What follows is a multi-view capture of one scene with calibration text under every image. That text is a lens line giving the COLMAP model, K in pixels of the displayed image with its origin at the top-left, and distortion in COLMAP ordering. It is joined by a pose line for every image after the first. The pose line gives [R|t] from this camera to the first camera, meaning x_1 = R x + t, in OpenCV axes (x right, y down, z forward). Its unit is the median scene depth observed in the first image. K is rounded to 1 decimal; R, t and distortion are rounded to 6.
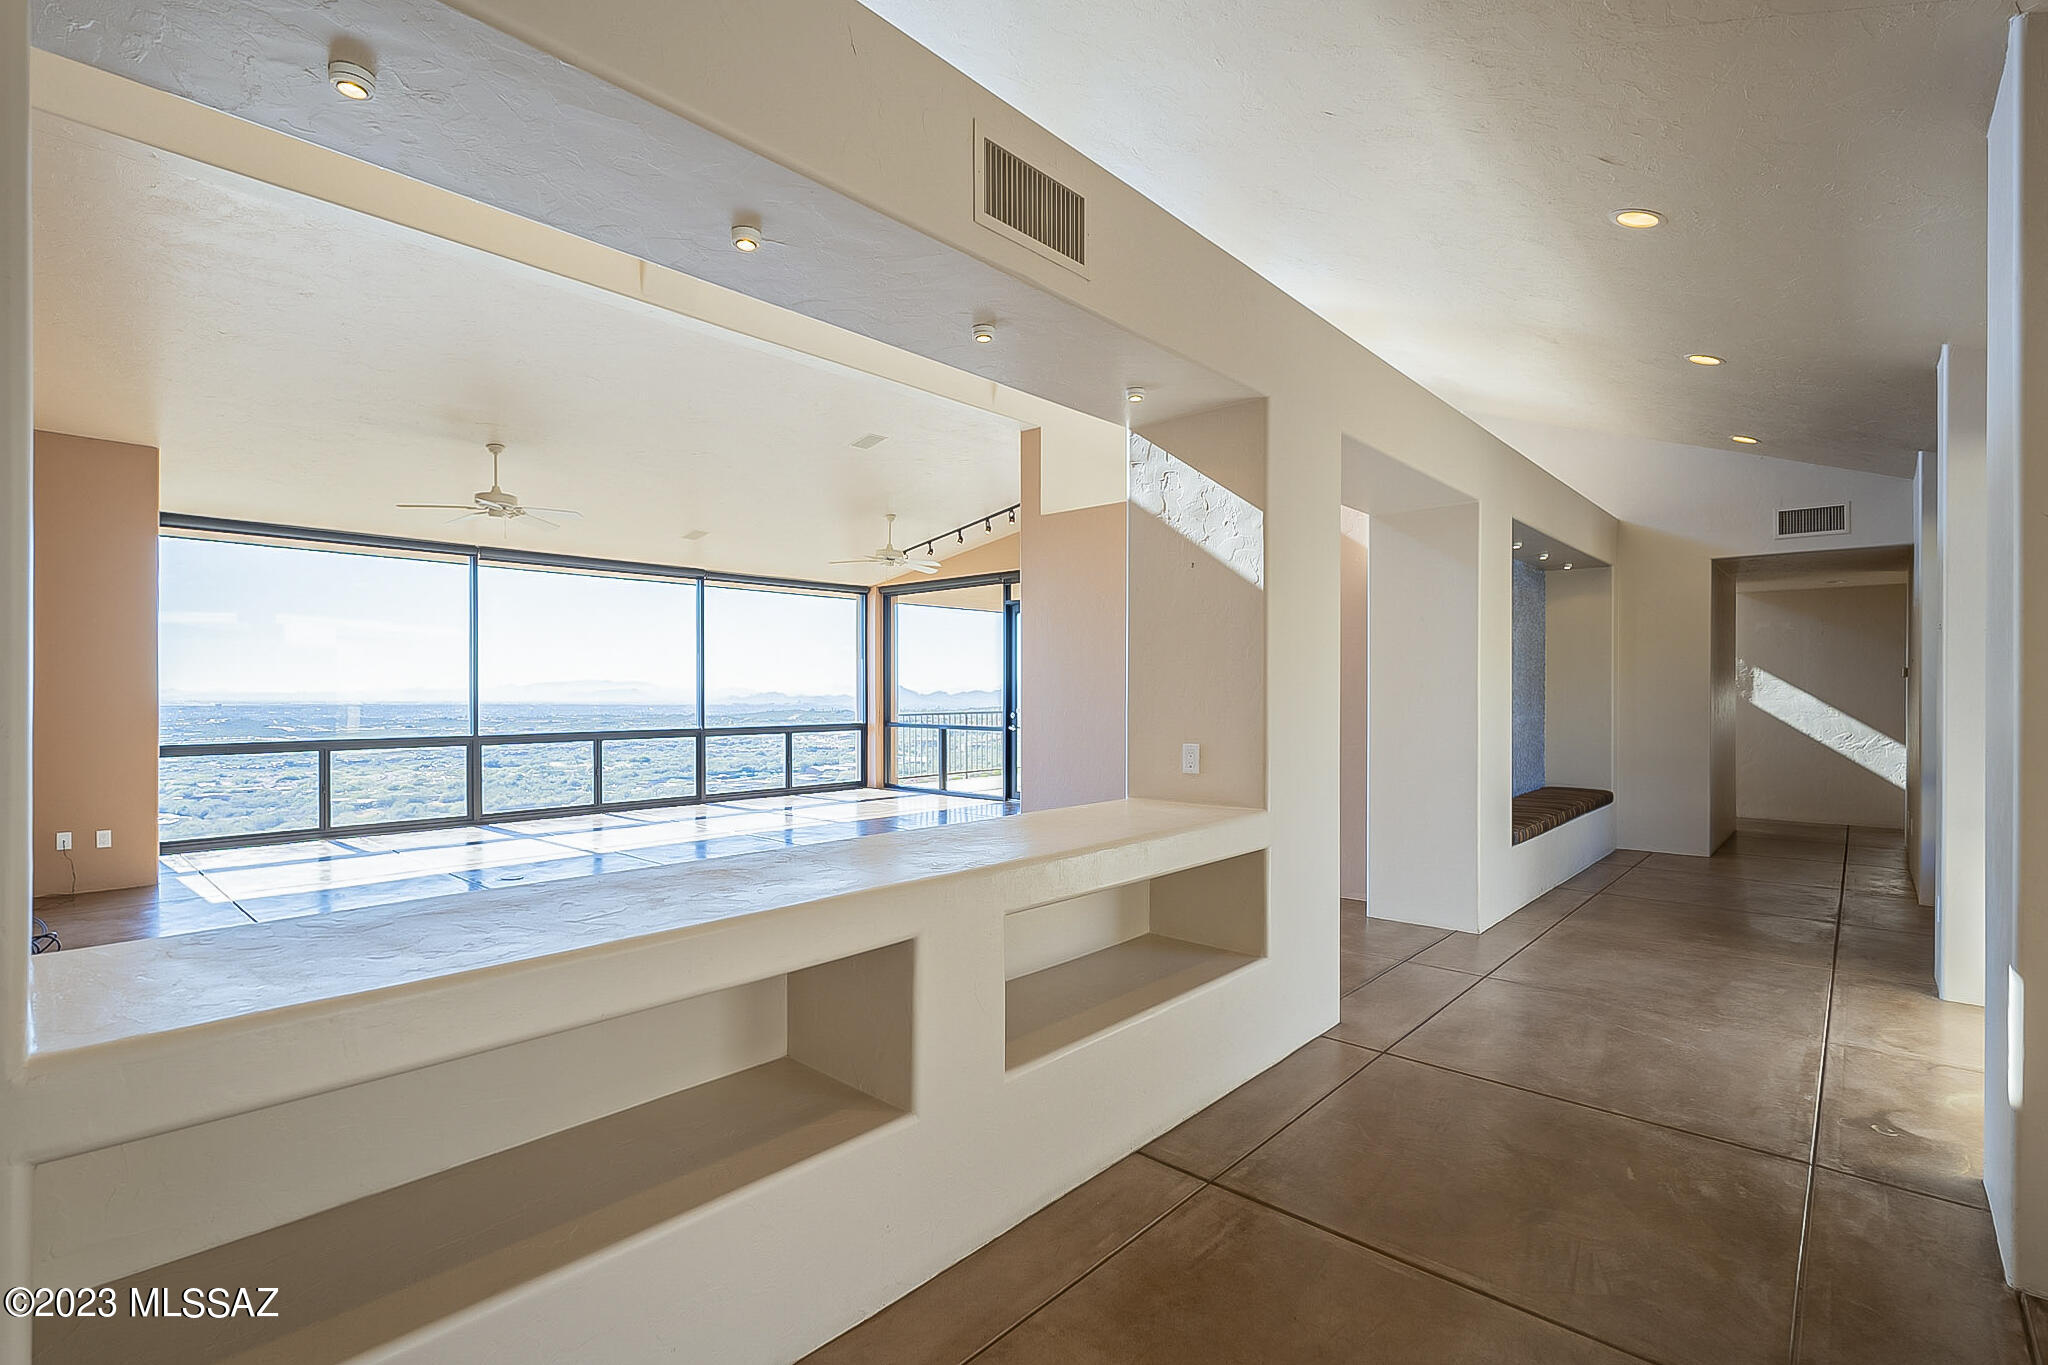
lens RADIAL K [[940.3, 0, 1019.4], [0, 940.3, 692.3], [0, 0, 1]] dist [0.000505, 0.000072]
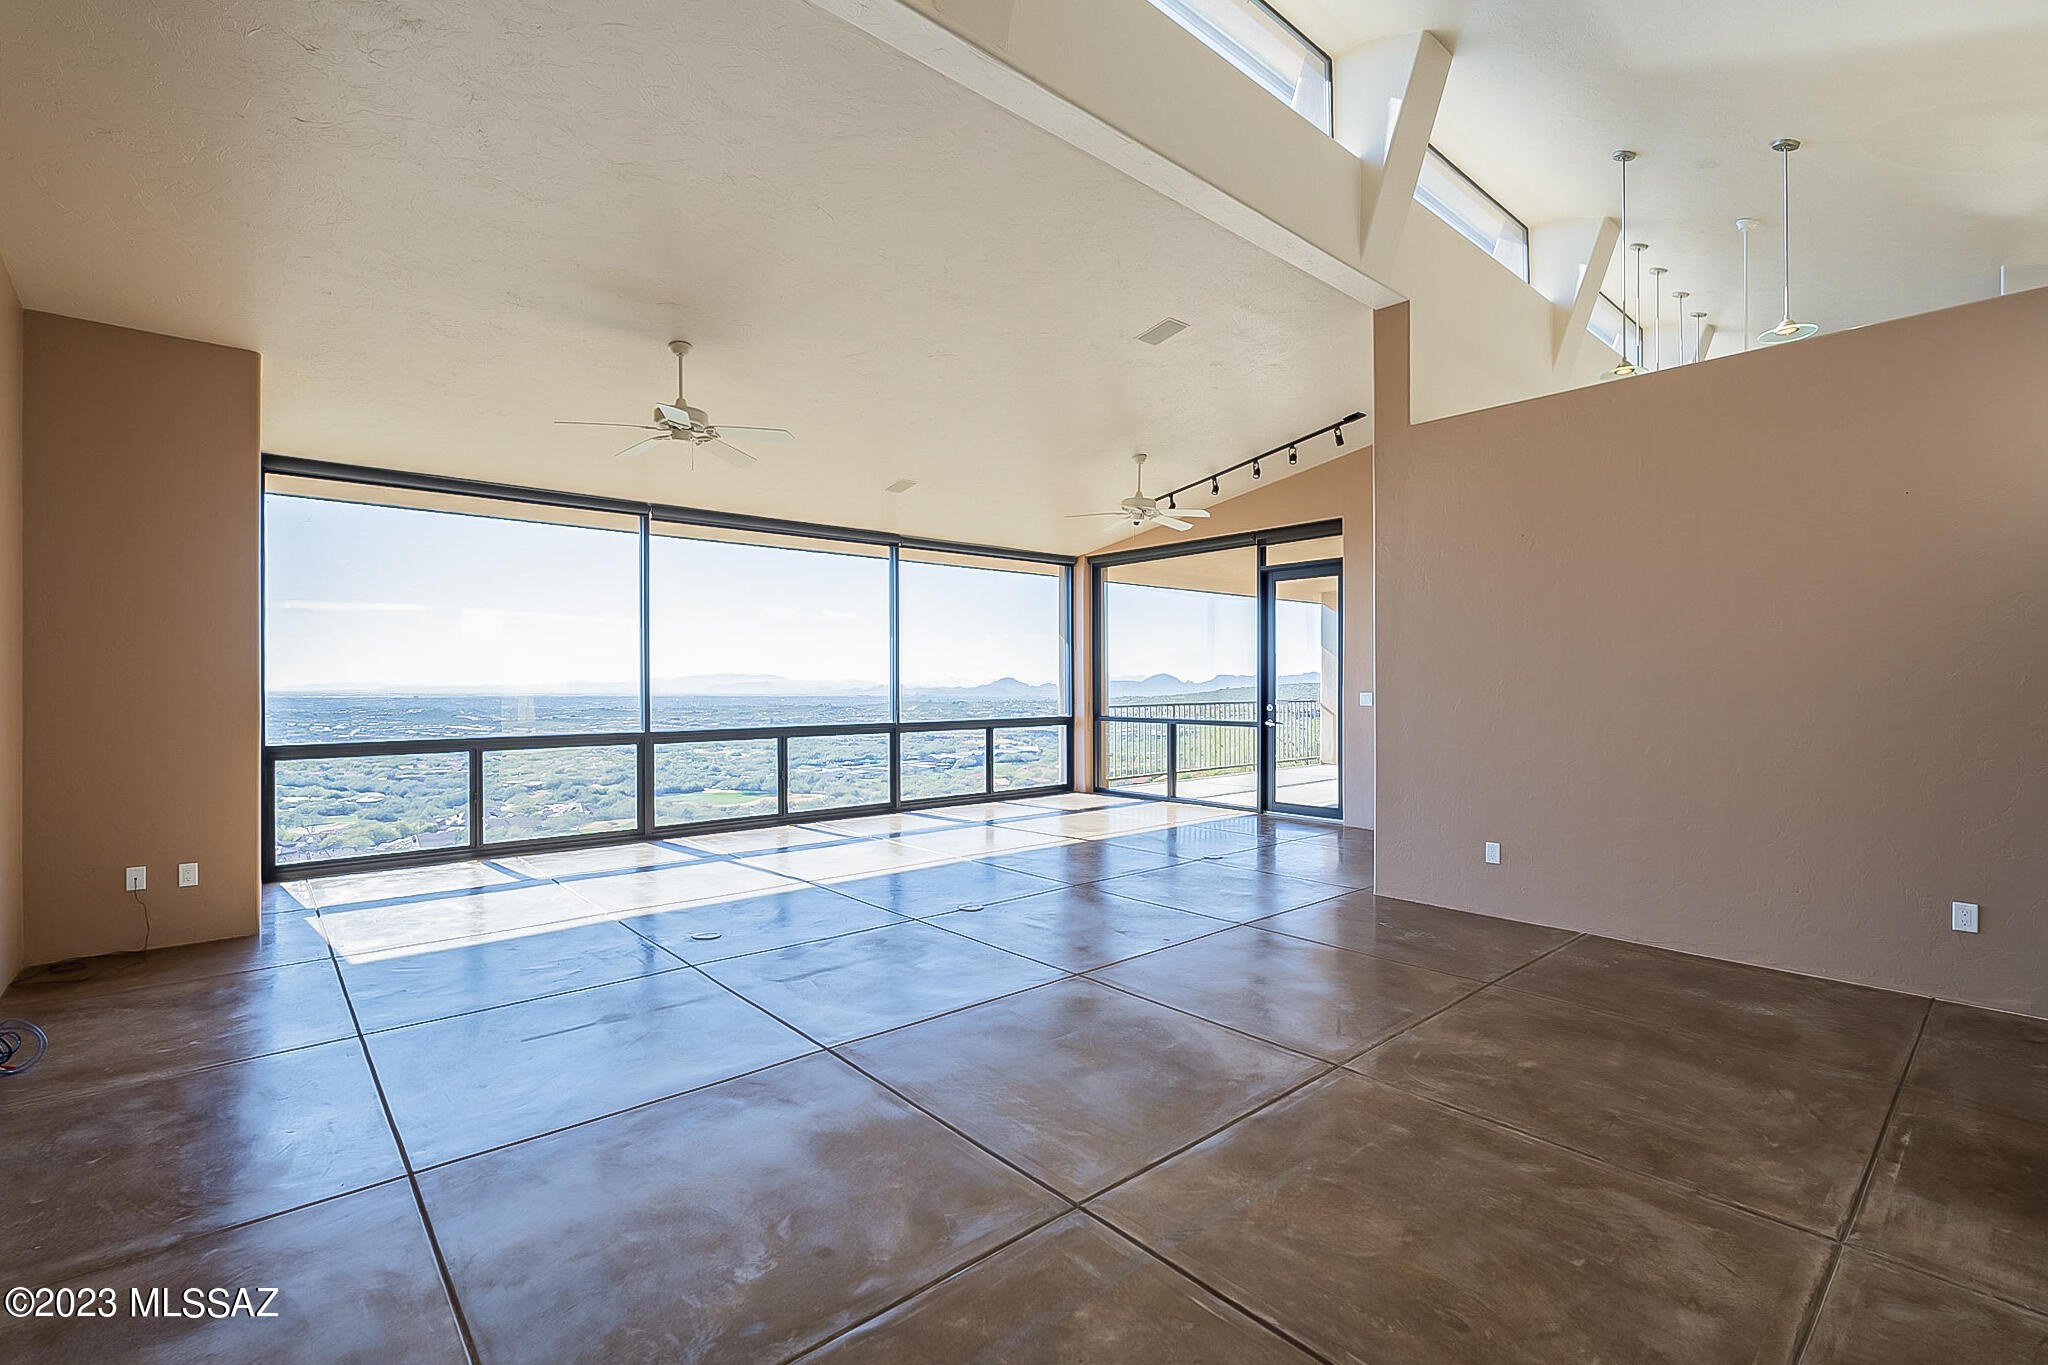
lens RADIAL K [[900.6, 0, 1021.9], [0, 900.6, 683.9], [0, 0, 1]] dist [-0.001752, -0.000504]
pose [[0.993637, -0.002615, -0.112599, -0.134050], [0.002565, 0.999997, -0.000589, 0.003946], [0.112600, 0.000296, 0.993640, 0.207492]]
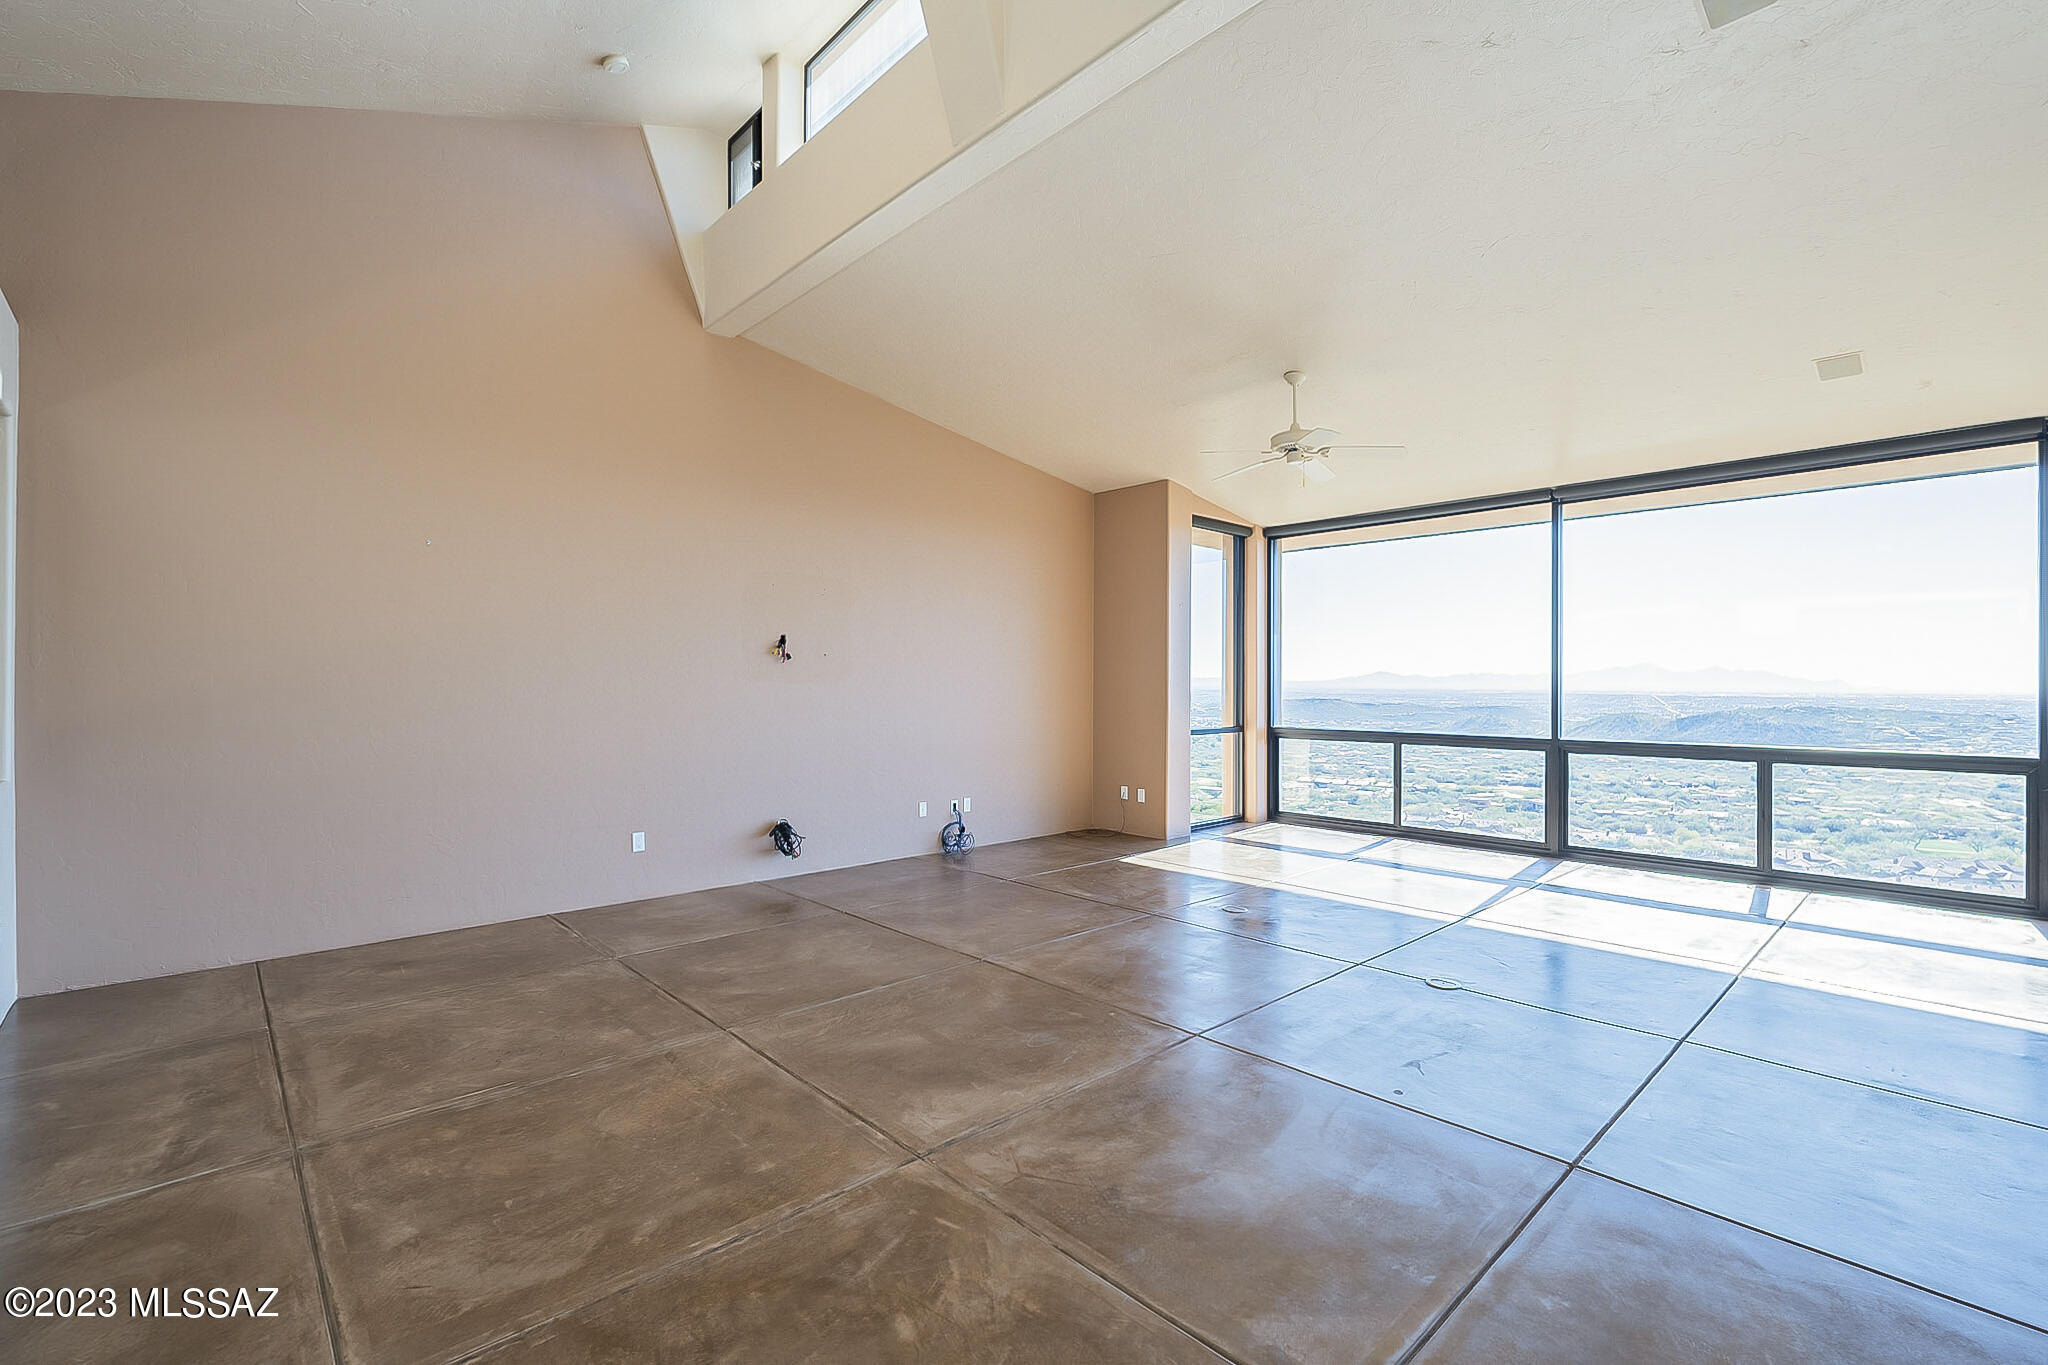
lens RADIAL K [[901.3, 0, 1018.5], [0, 901.3, 681.7], [0, 0, 1]] dist [-0.002215, -0.000038]
pose [[-0.087274, -0.004409, -0.996175, 0.148089], [-0.003267, 0.999986, -0.004140, 0.003830], [0.996179, 0.002893, -0.087288, 0.530827]]
